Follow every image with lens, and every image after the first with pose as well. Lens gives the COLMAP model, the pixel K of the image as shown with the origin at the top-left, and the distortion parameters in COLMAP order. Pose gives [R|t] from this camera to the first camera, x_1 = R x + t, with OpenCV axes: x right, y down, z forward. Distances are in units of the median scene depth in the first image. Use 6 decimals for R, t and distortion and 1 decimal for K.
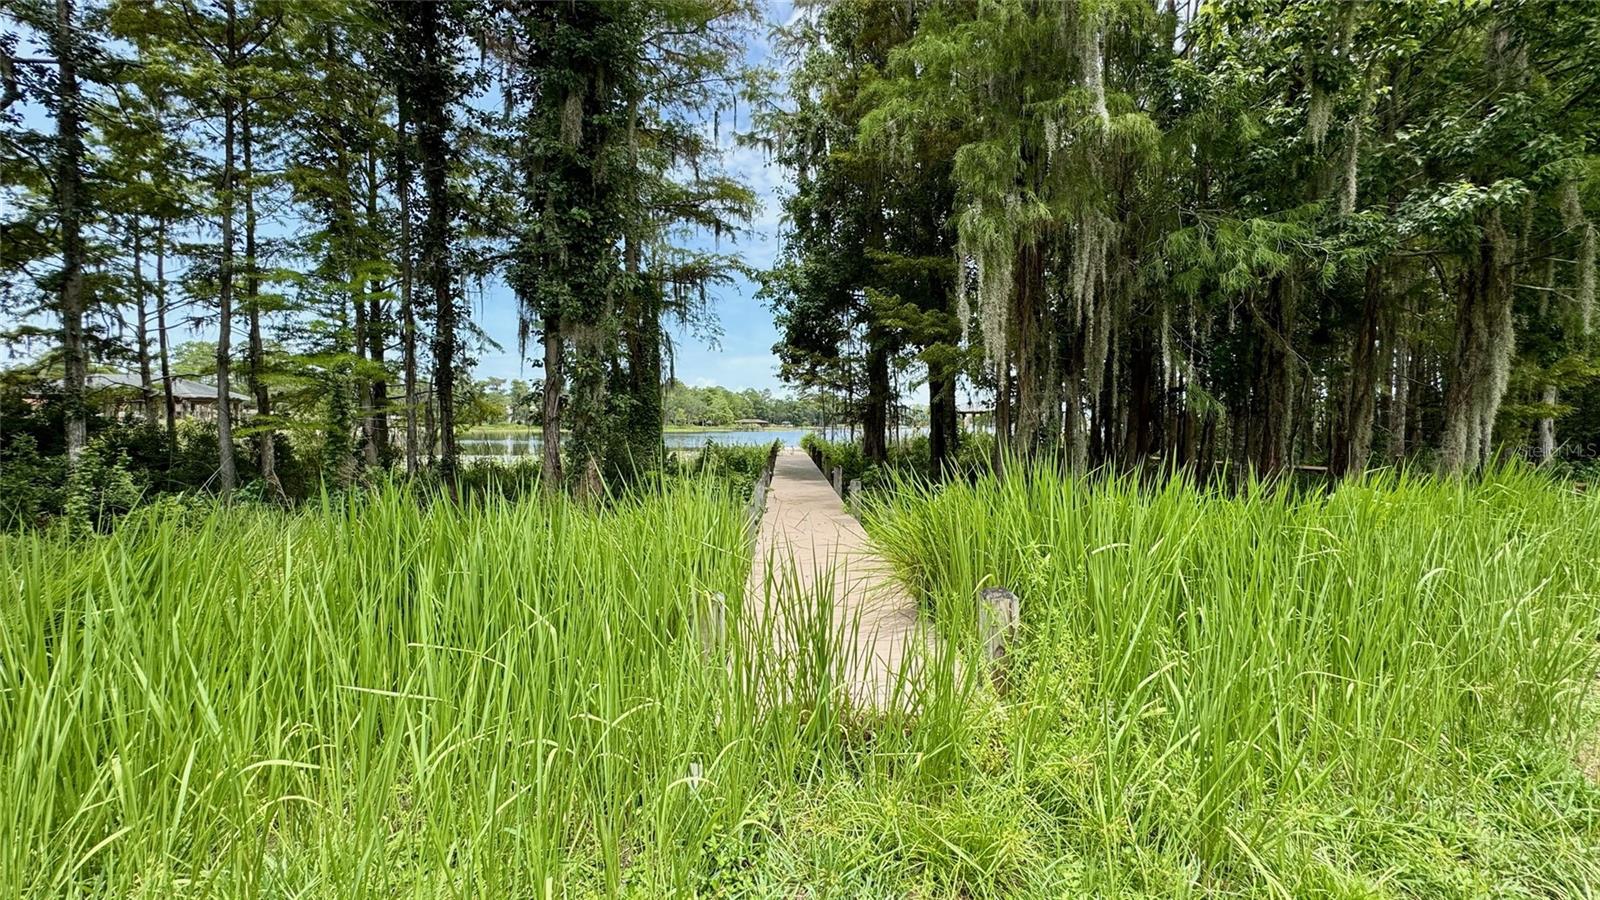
lens RADIAL K [[636.0, 0, 798.0], [0, 636.0, 441.3], [0, 0, 1]] dist [-0.010402, 0.001189]
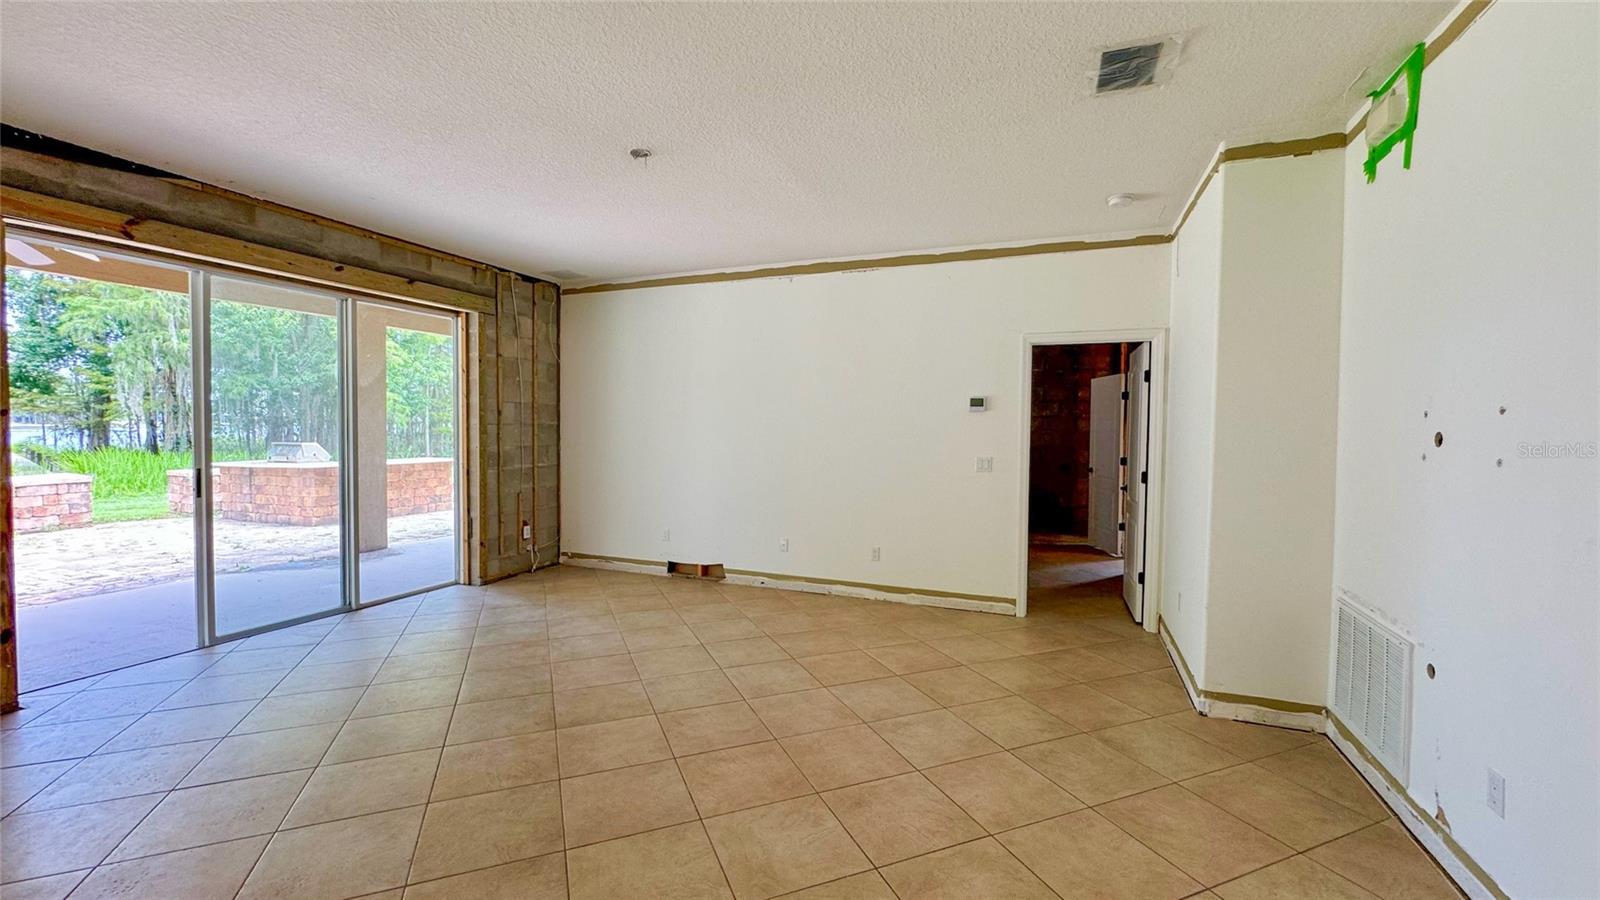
lens RADIAL K [[636.0, 0, 803.8], [0, 636.0, 446.8], [0, 0, 1]] dist [-0.010402, 0.001189]
pose [[0.604770, -0.011456, 0.796318, -0.057689], [0.006059, 0.999934, 0.009784, -0.003326], [-0.796377, -0.001092, 0.604799, -1.468706]]
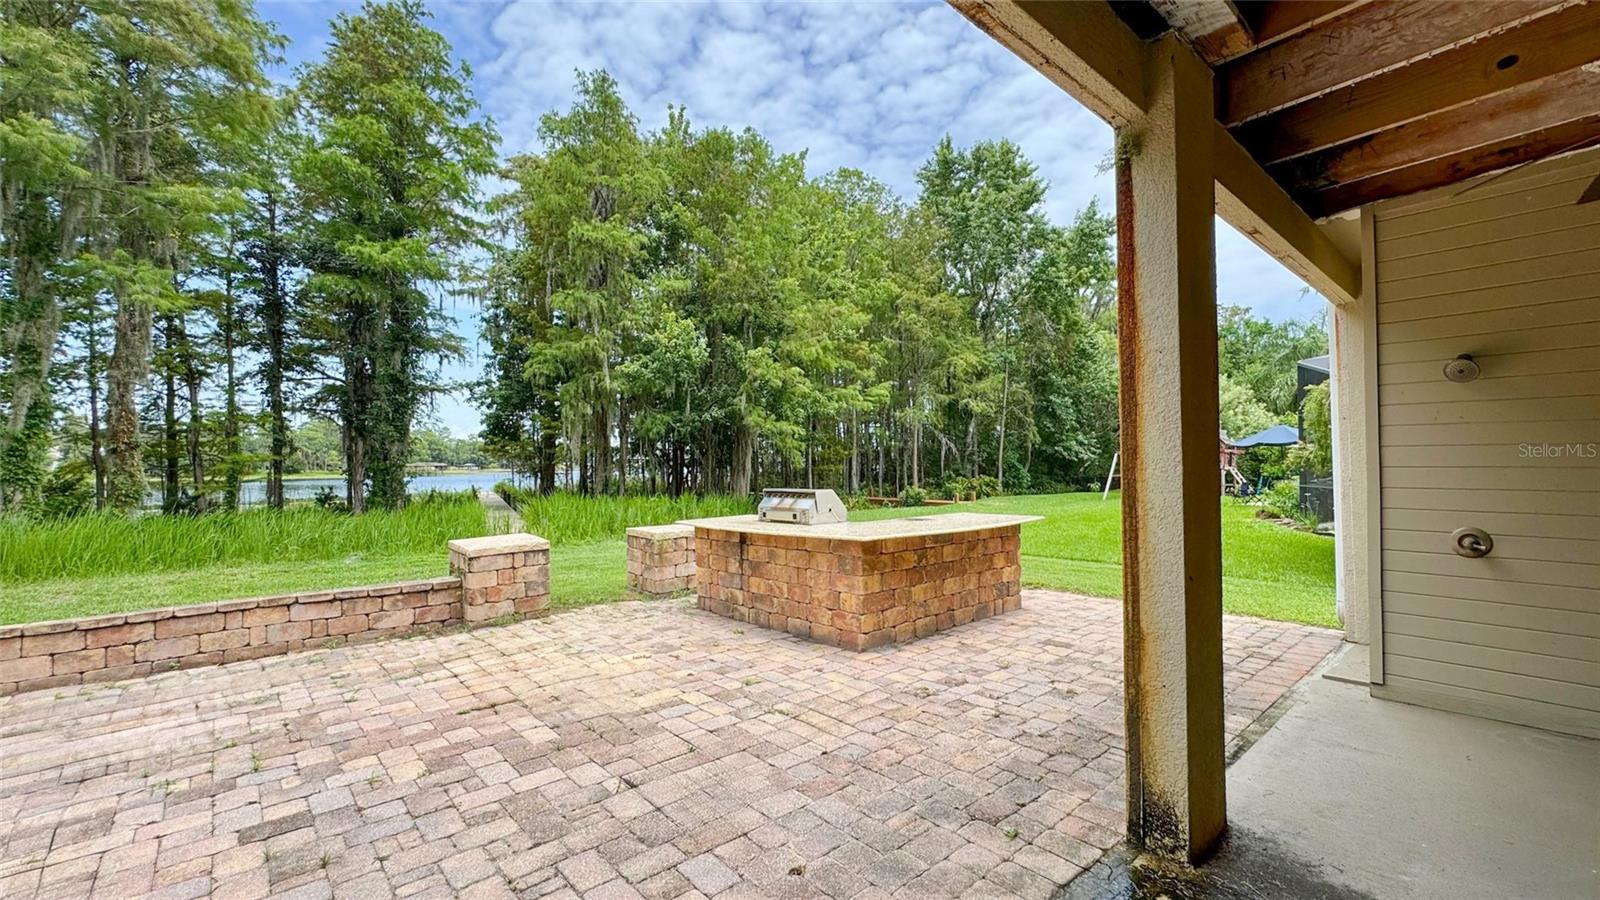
lens RADIAL K [[636.0, 0, 807.6], [0, 636.0, 449.1], [0, 0, 1]] dist [-0.010402, 0.001189]
pose [[0.890247, 0.010582, 0.455356, -0.027343], [0.013277, 0.998702, -0.049167, -0.011024], [-0.455285, 0.049816, 0.888951, -0.951851]]
